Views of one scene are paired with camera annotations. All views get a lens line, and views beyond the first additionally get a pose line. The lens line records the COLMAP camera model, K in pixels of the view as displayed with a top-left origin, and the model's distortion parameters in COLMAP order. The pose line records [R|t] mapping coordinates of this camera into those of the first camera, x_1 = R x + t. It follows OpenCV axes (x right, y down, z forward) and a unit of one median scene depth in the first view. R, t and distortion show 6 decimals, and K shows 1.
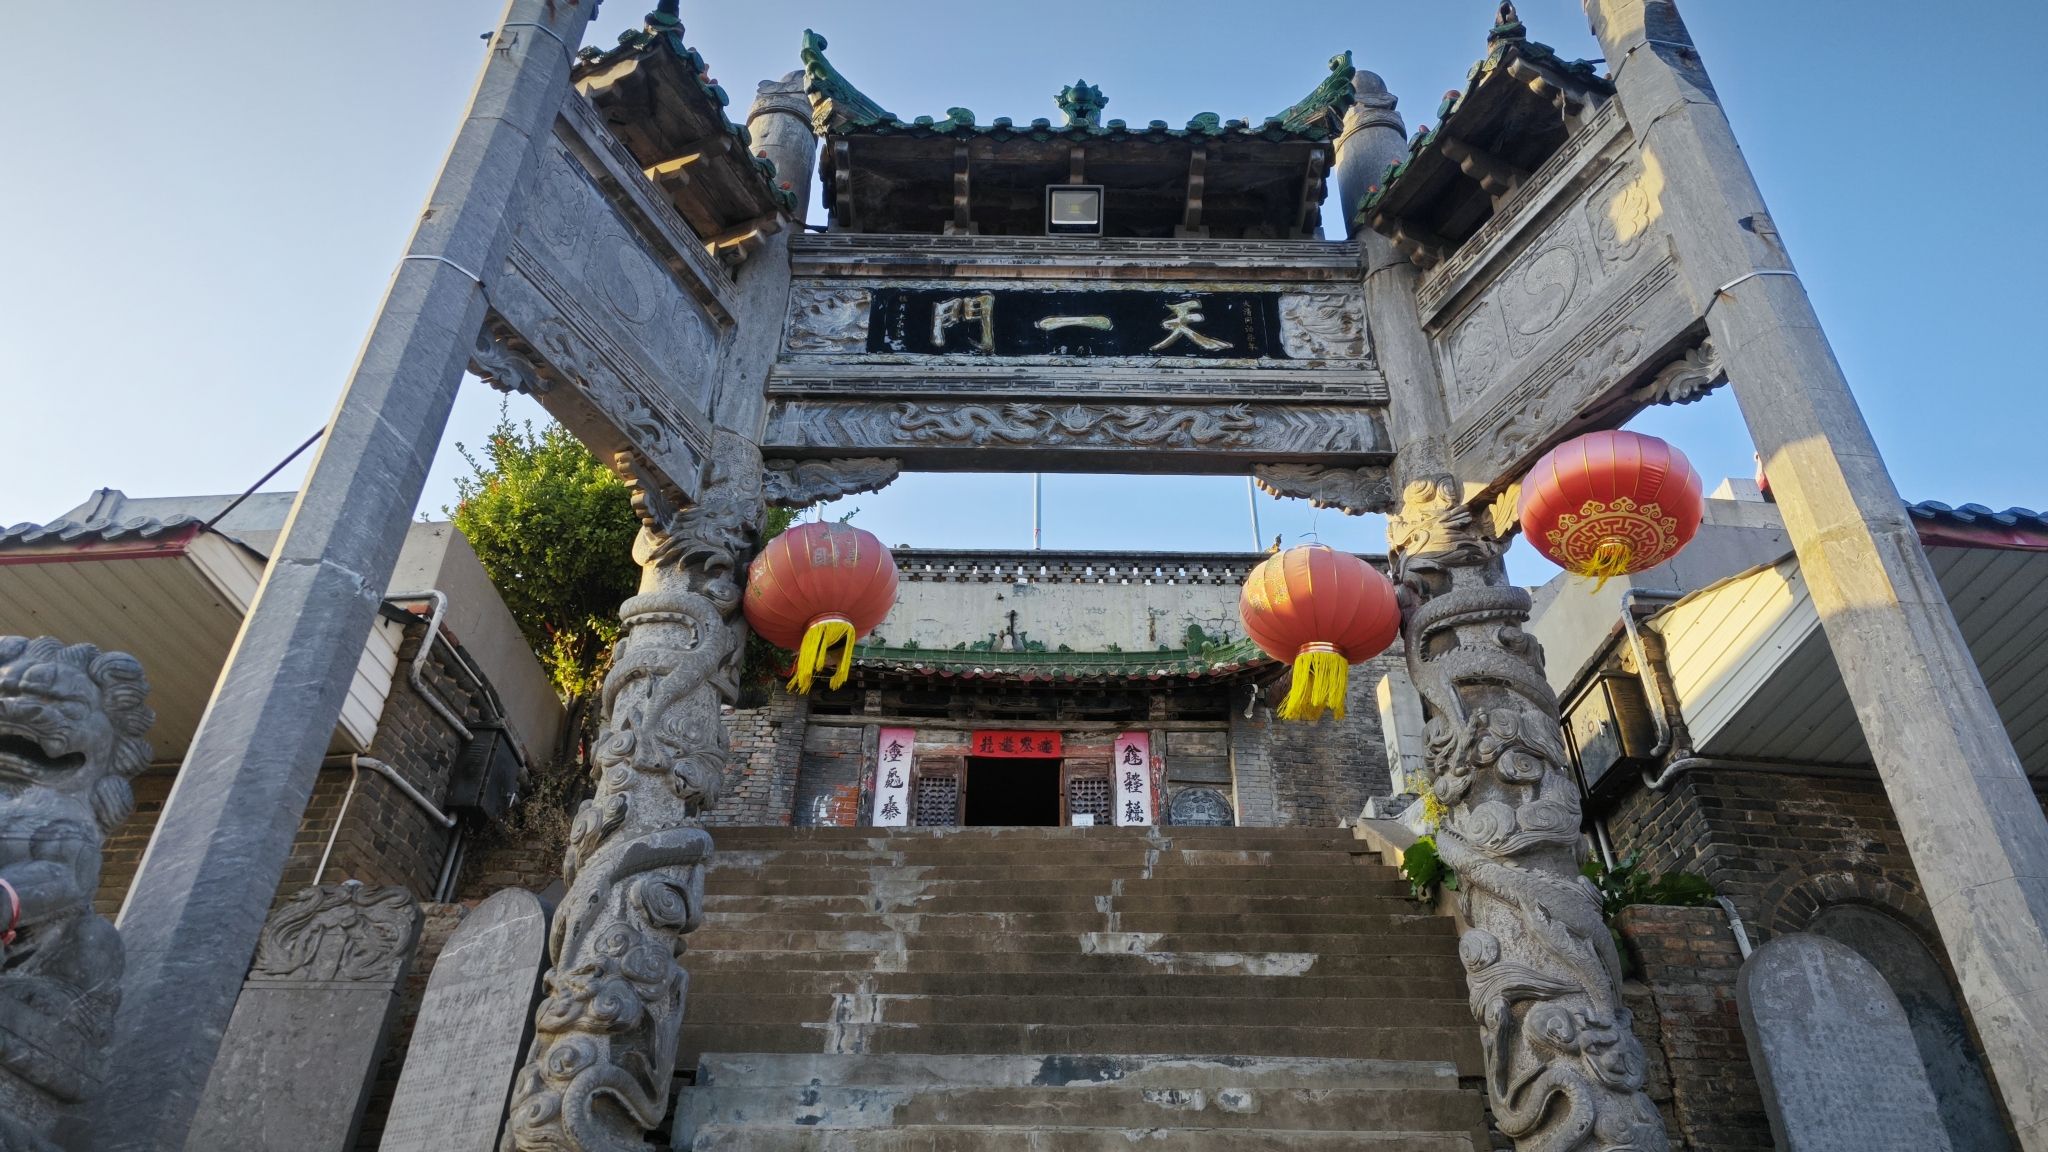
lens RADIAL K [[1284.3, 0, 1025.0], [0, 1284.3, 578.8], [0, 0, 1]] dist [0.025263, 0.000021]
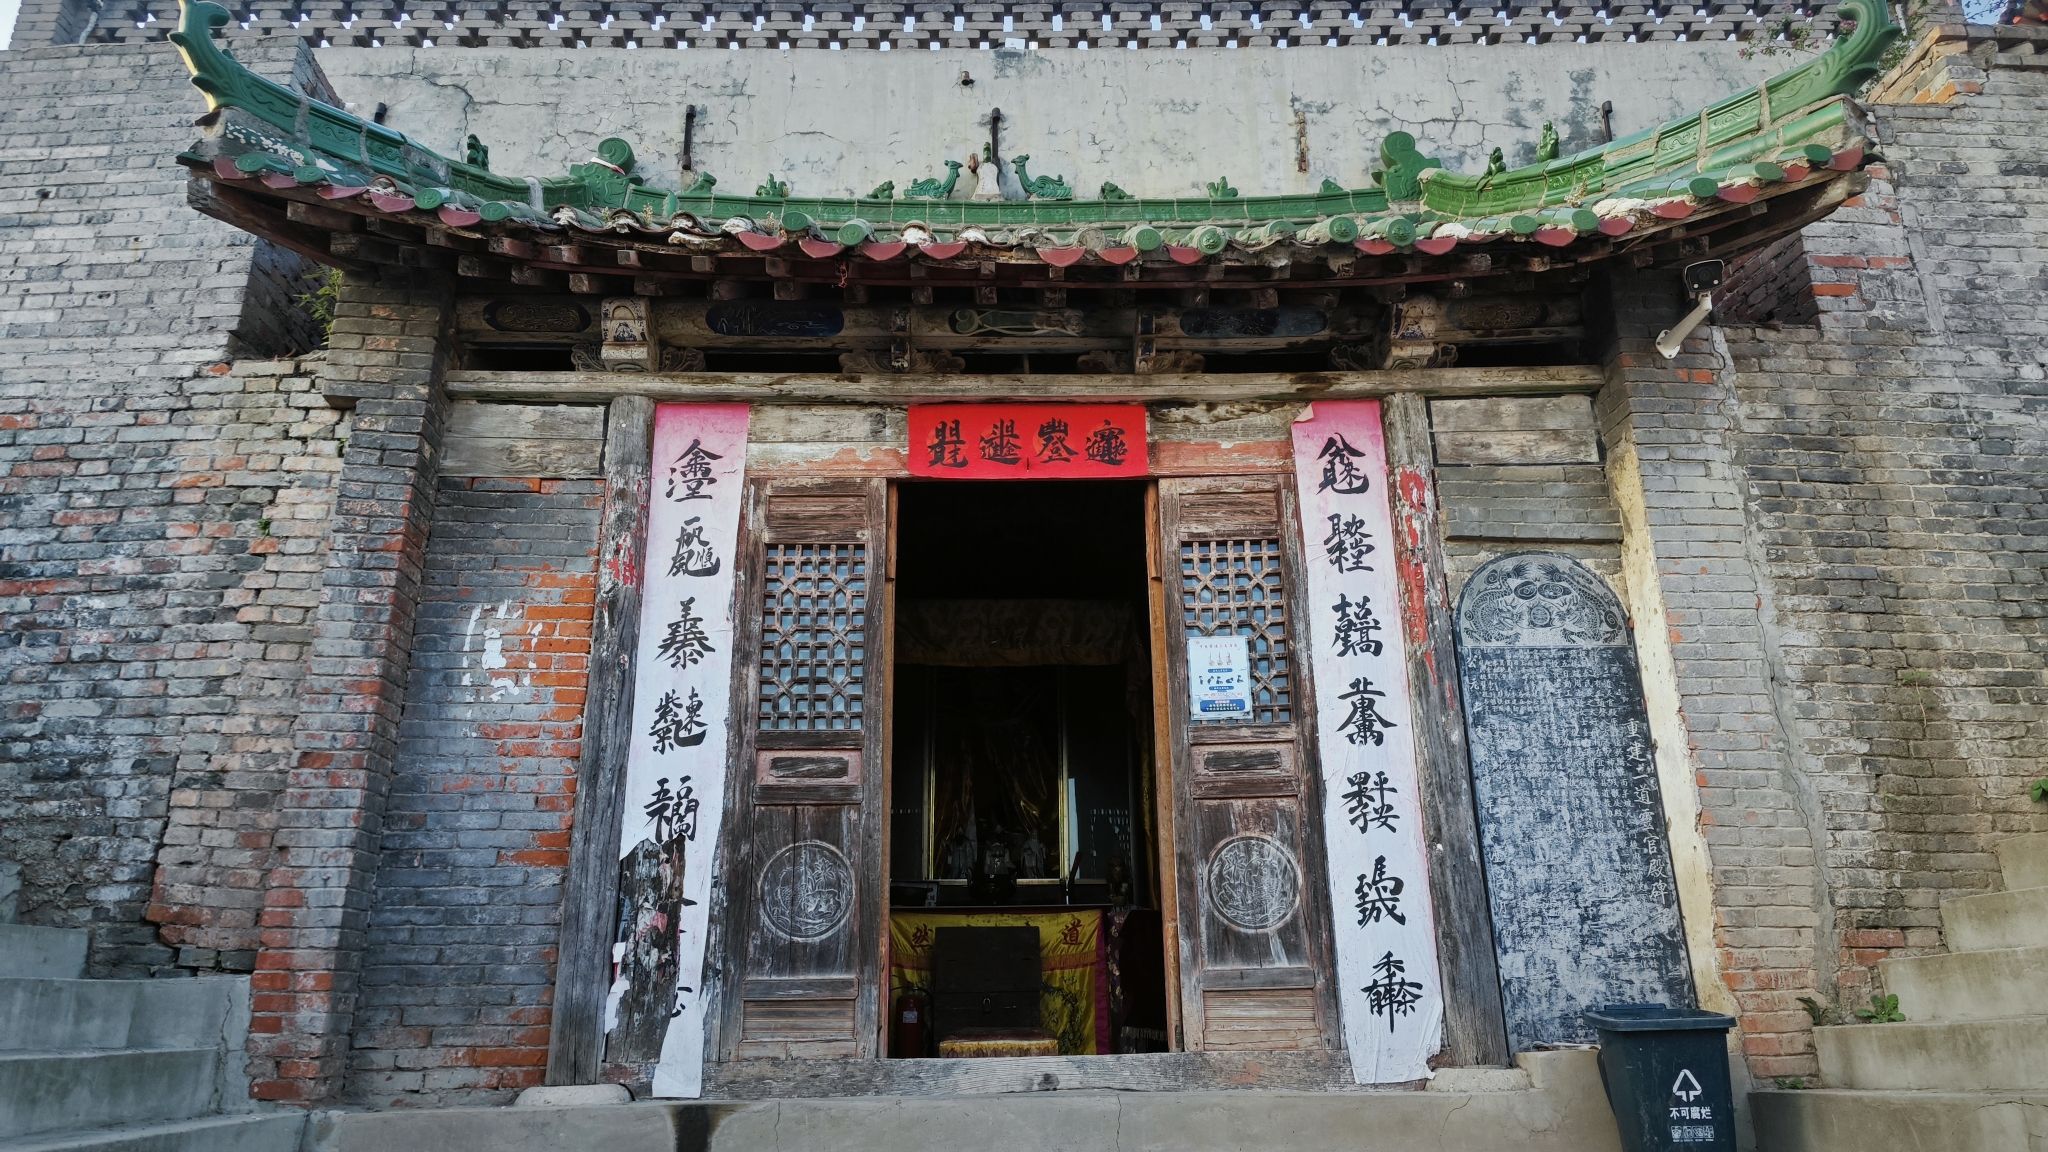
lens RADIAL K [[1284.3, 0, 1019.5], [0, 1284.3, 575.1], [0, 0, 1]] dist [0.025263, 0.000021]
pose [[0.999529, -0.023632, 0.019592, -0.017204], [0.016463, 0.951358, 0.307649, 0.051398], [-0.025909, -0.307181, 0.951298, 0.637433]]
